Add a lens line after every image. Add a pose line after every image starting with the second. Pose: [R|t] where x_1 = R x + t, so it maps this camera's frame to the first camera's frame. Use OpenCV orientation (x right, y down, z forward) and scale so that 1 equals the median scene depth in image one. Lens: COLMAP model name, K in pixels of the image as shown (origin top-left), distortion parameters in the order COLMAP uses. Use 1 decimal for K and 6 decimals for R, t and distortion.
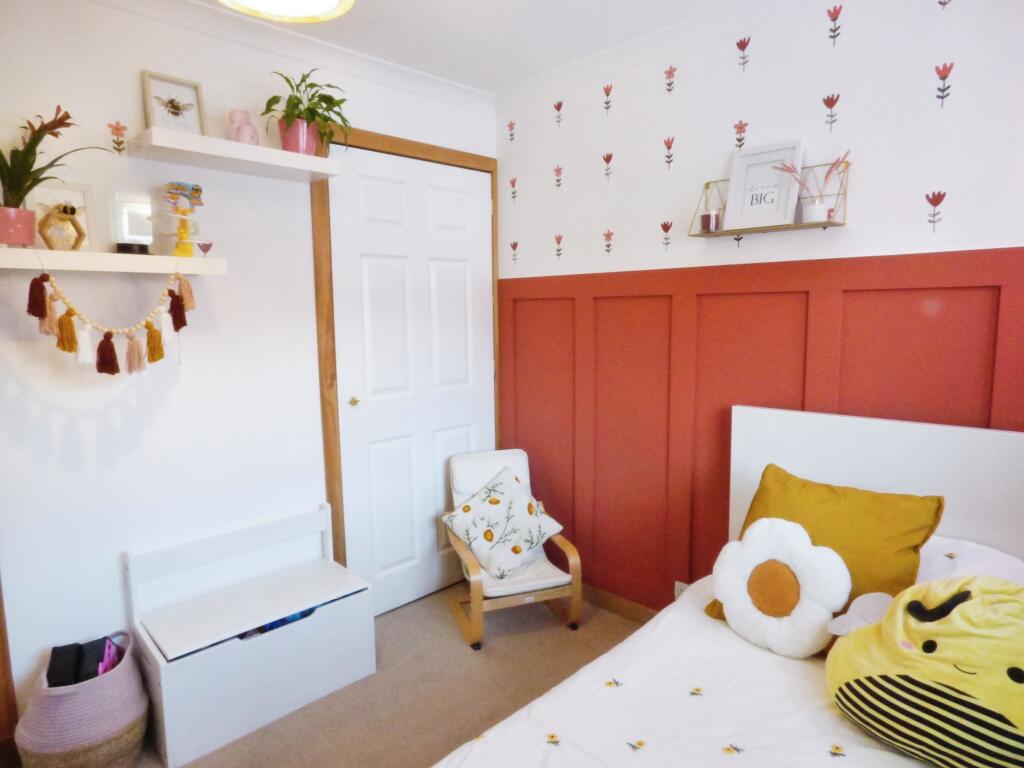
lens RADIAL K [[623.7, 0, 520.1], [0, 623.7, 377.1], [0, 0, 1]] dist [-0.003442, 0.001436]
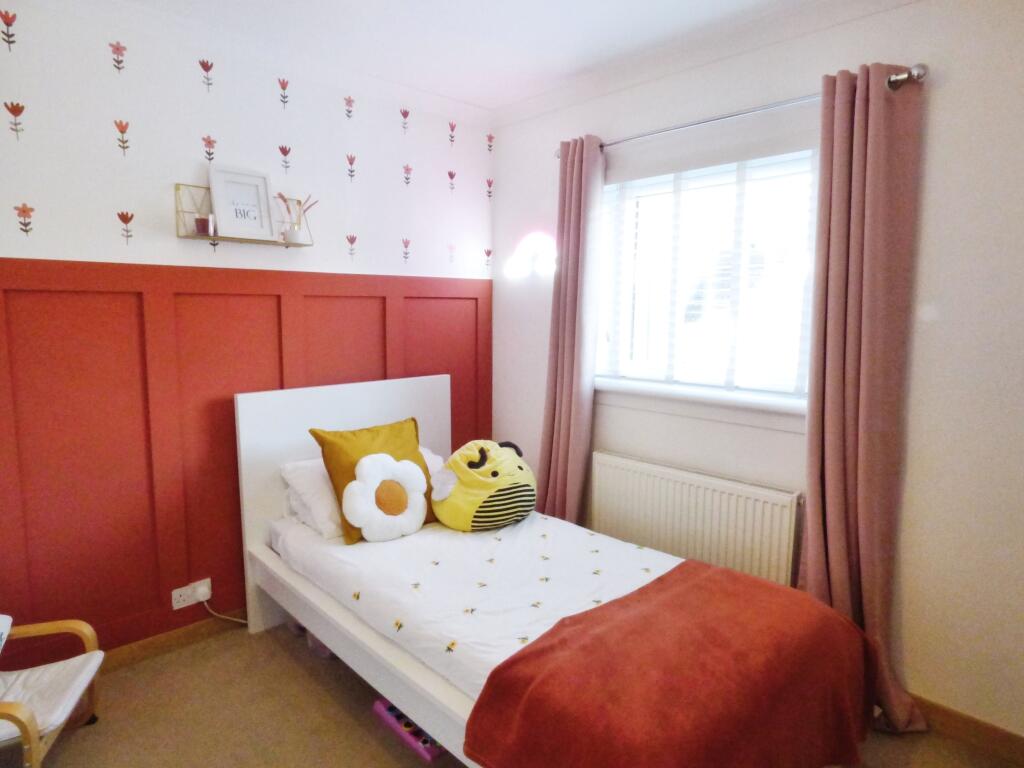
lens RADIAL K [[610.0, 0, 512.0], [0, 610.0, 384.0], [0, 0, 1]] dist [-0.000955, 0.001895]
pose [[0.058043, -0.098174, 0.993475, -0.766548], [0.111553, 0.989558, 0.091269, -0.018653], [-0.992062, 0.105527, 0.068389, 0.465883]]
